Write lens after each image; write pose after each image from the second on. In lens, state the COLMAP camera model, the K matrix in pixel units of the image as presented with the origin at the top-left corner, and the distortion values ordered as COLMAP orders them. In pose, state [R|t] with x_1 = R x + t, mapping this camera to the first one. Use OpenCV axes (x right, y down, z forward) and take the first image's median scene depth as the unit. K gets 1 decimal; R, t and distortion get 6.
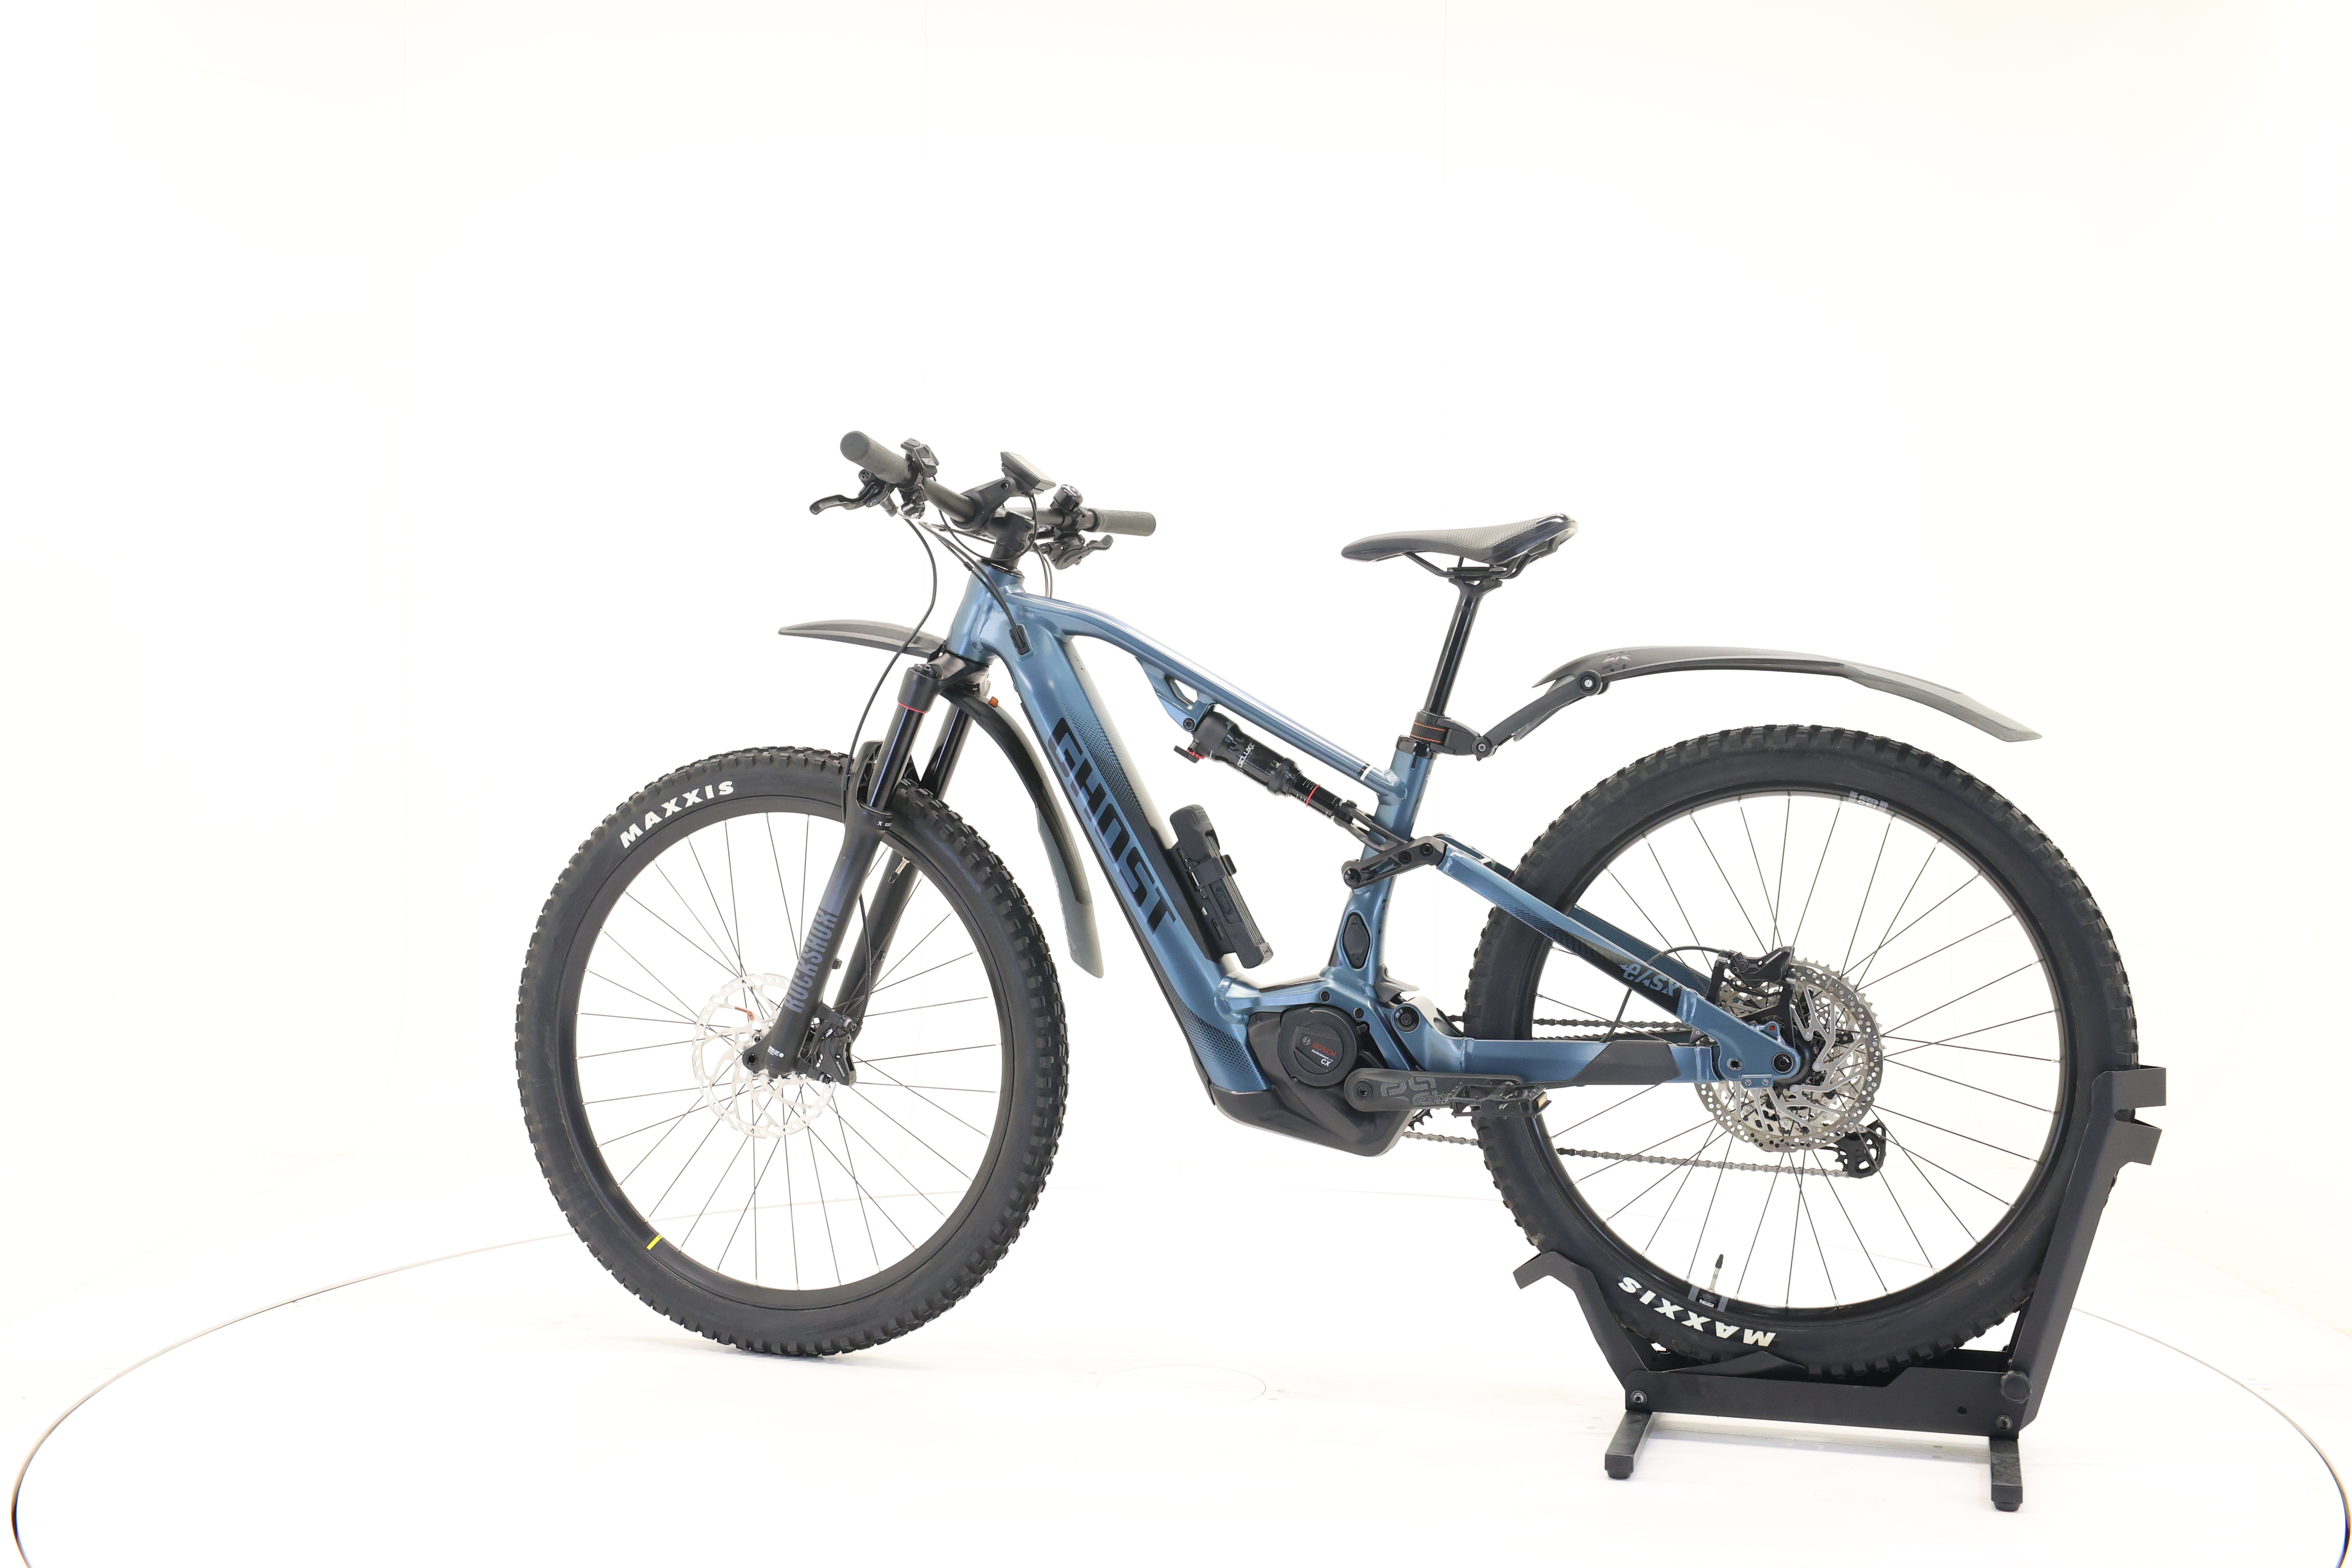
lens RADIAL K [[2537.8, 0, 1185.4], [0, 2537.8, 775.4], [0, 0, 1]] dist [0.014878, 0.000000]
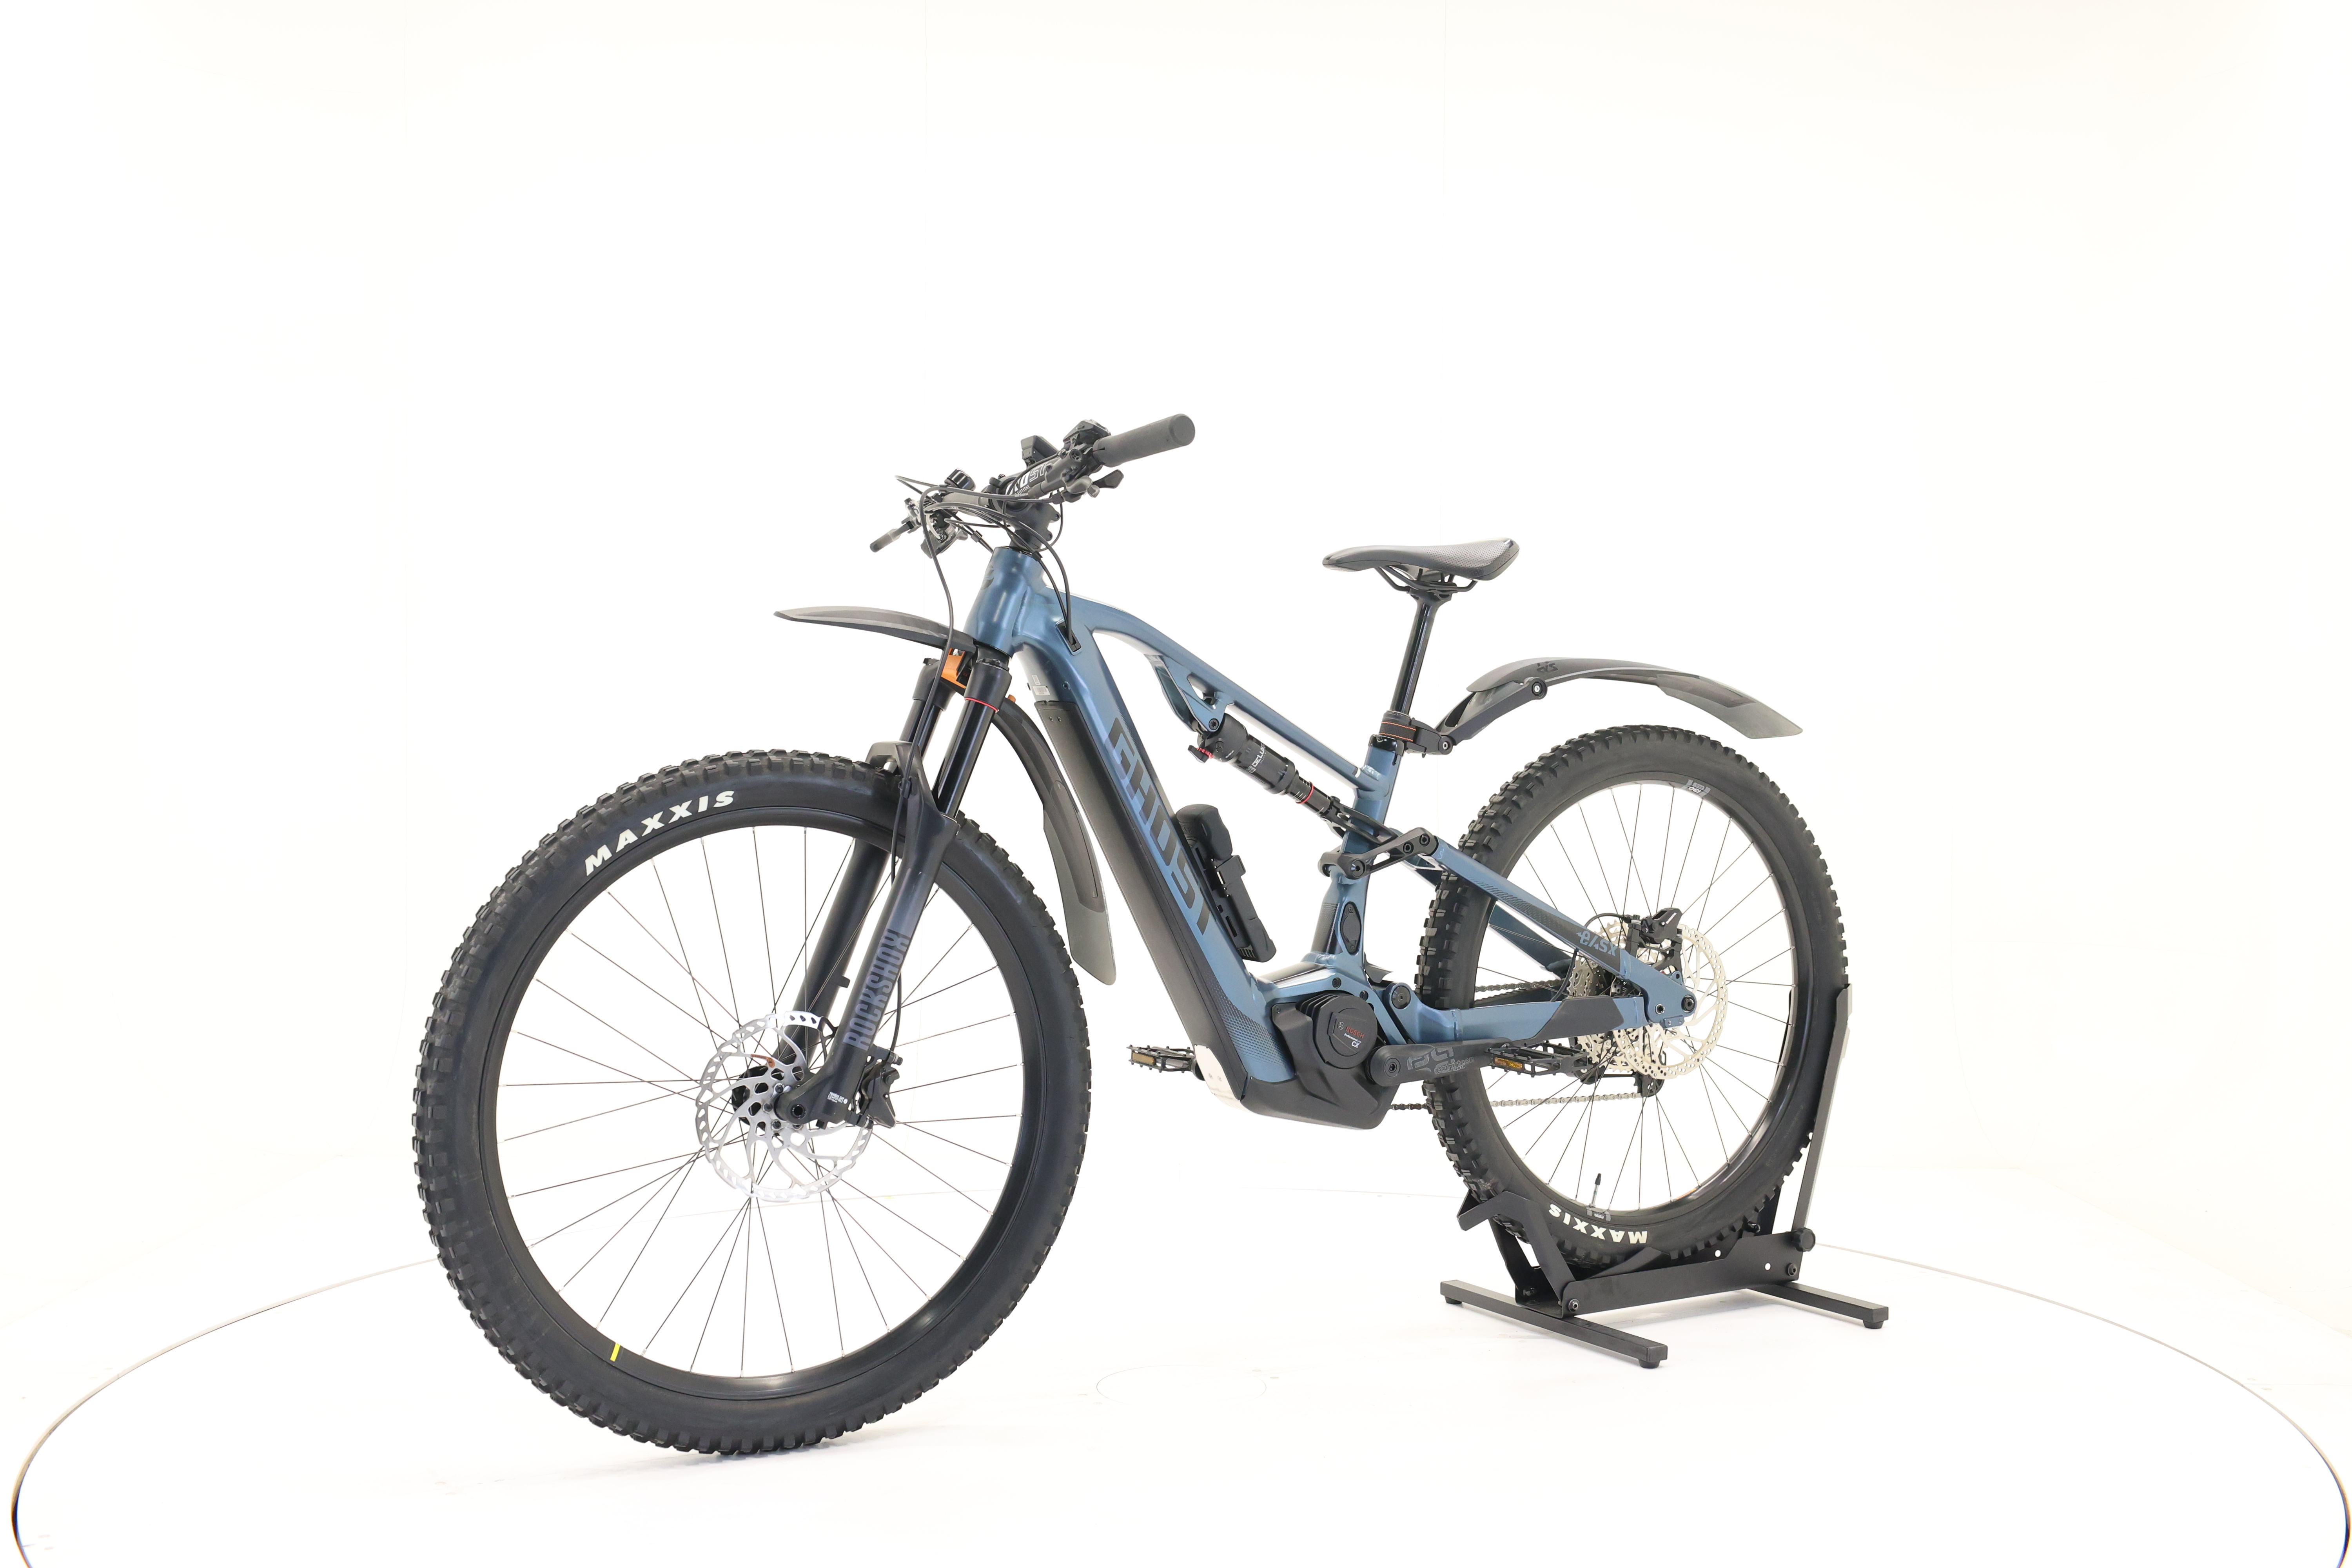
lens RADIAL K [[2537.8, 0, 1189.9], [0, 2537.8, 782.2], [0, 0, 1]] dist [0.014878, 0.000000]
pose [[0.666922, -0.017640, 0.744918, -0.766348], [0.011130, 0.999844, 0.013712, -0.011152], [-0.745044, -0.000854, 0.667015, 0.343657]]
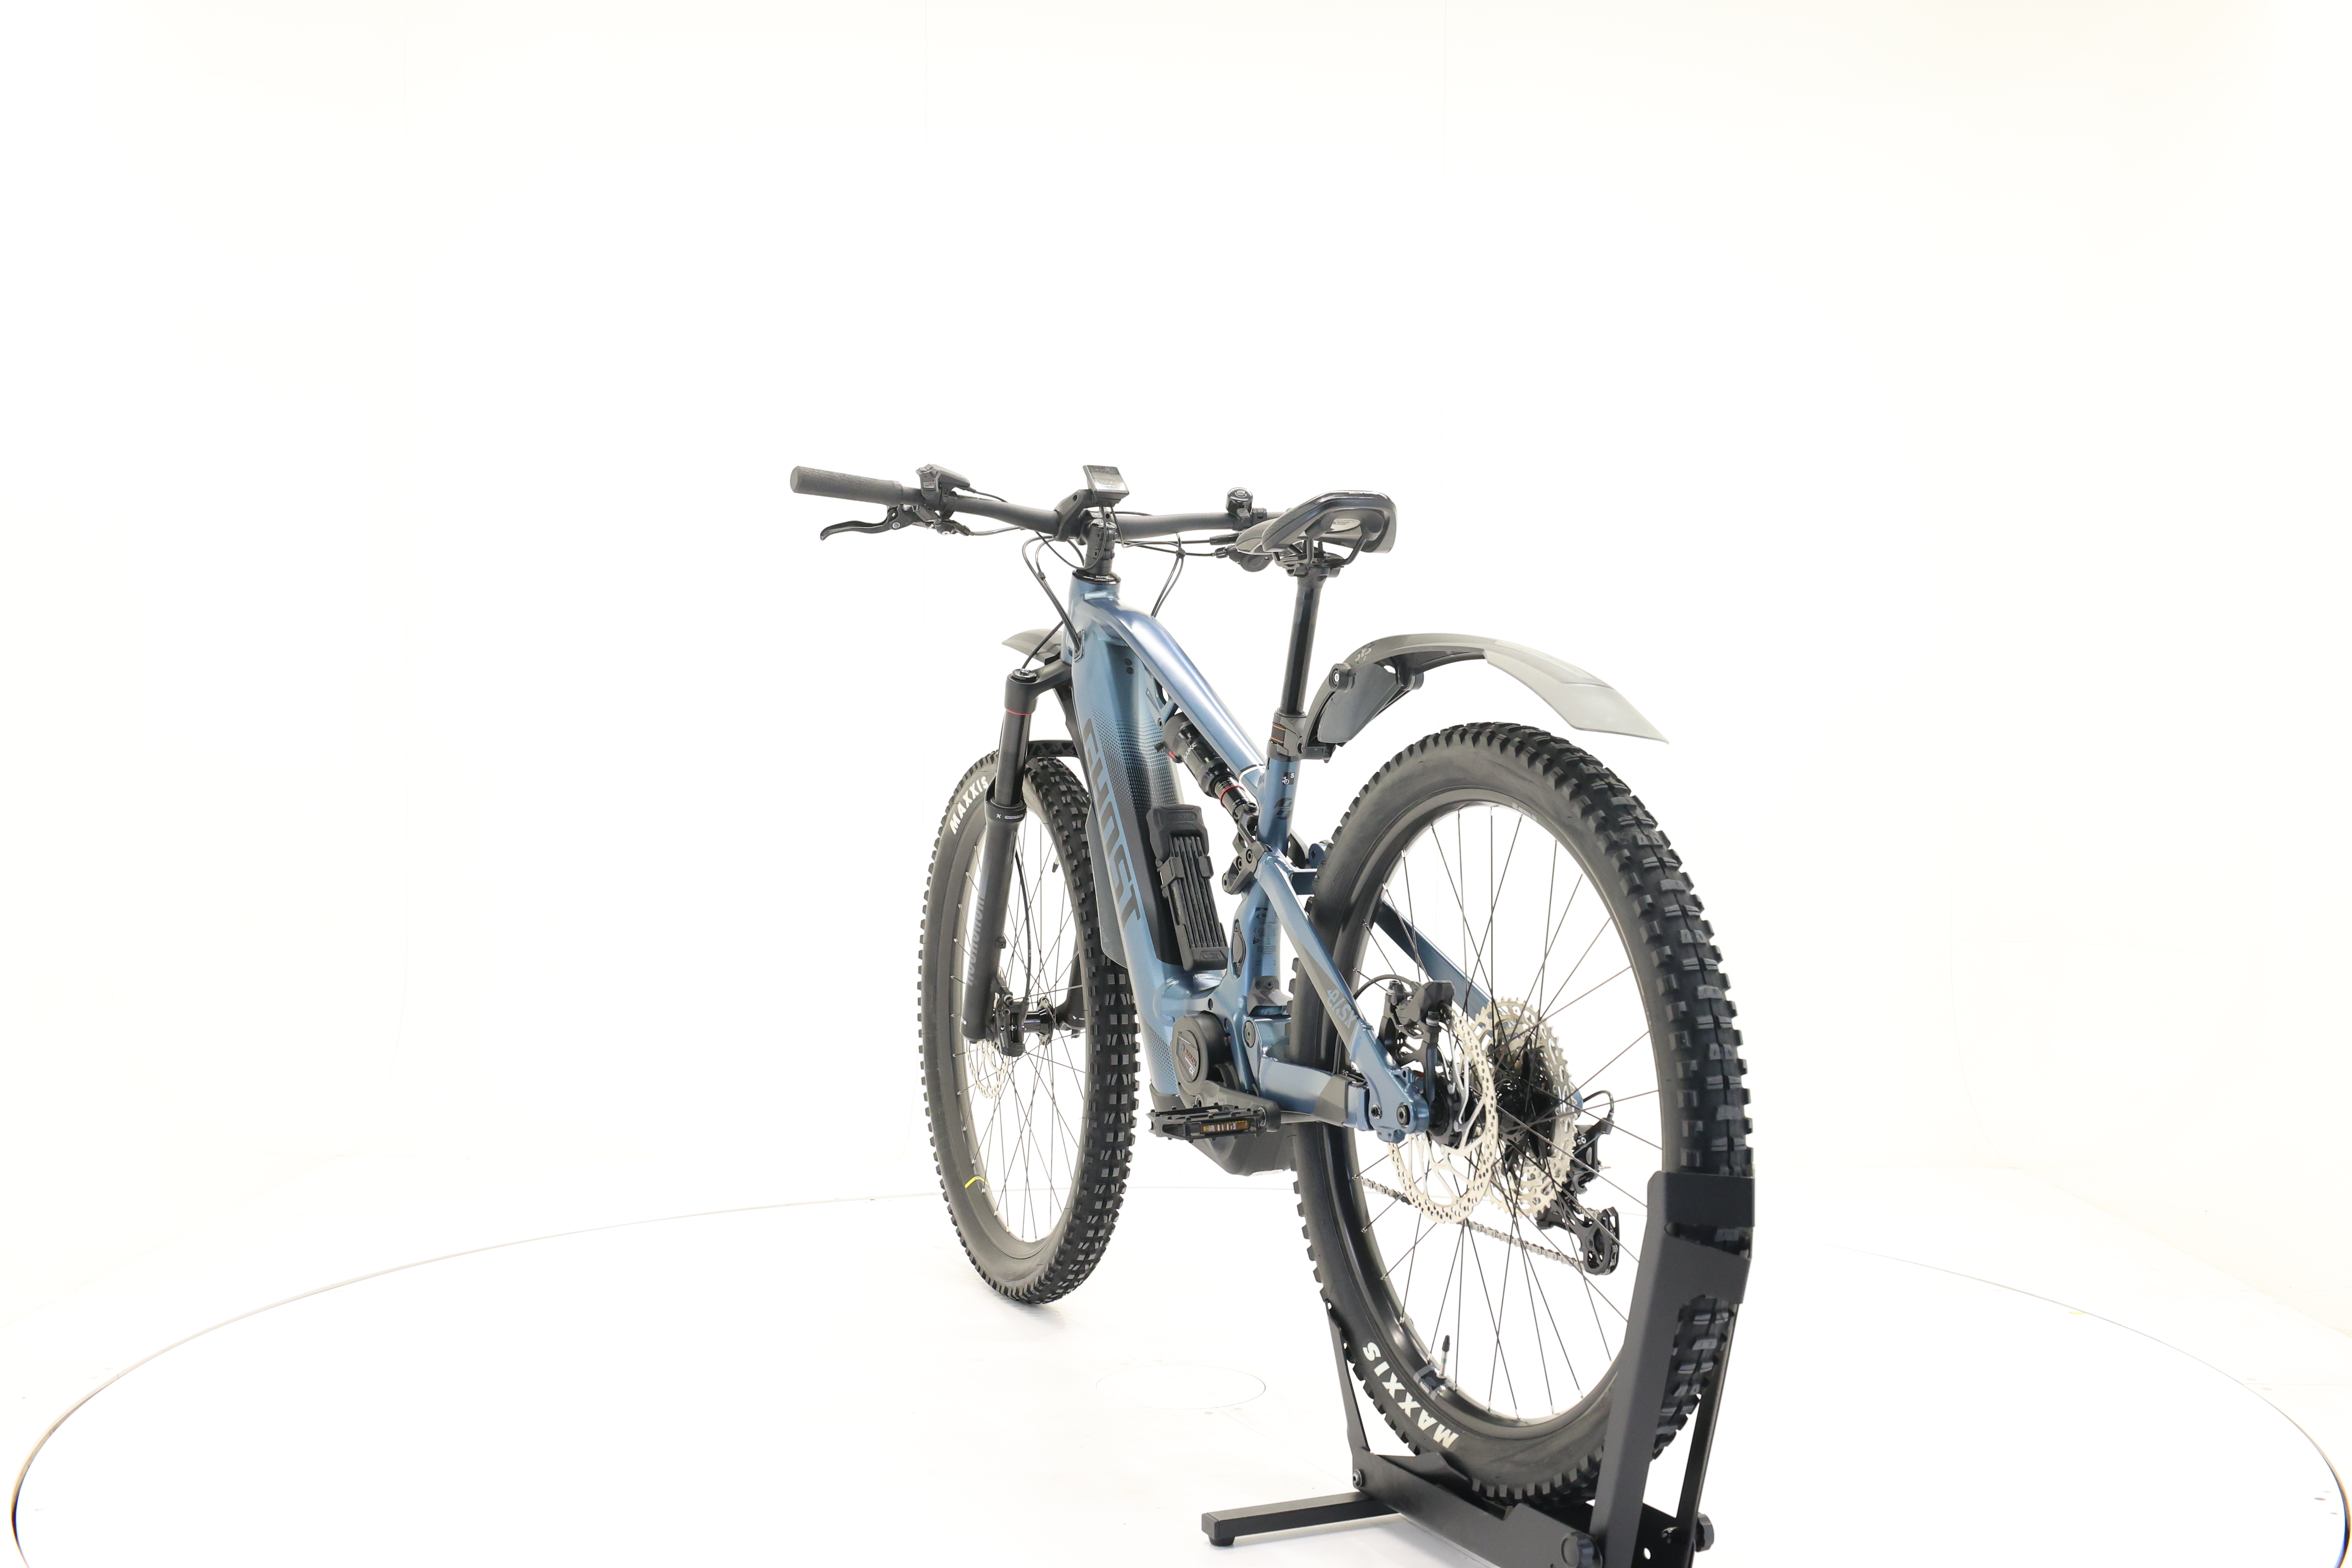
lens RADIAL K [[2537.8, 0, 1168.1], [0, 2537.8, 788.7], [0, 0, 1]] dist [0.014878, 0.000000]
pose [[0.663625, 0.014563, -0.747923, 0.765583], [-0.010427, 0.999893, 0.010218, -0.004893], [0.747992, 0.001018, 0.663706, 0.344629]]
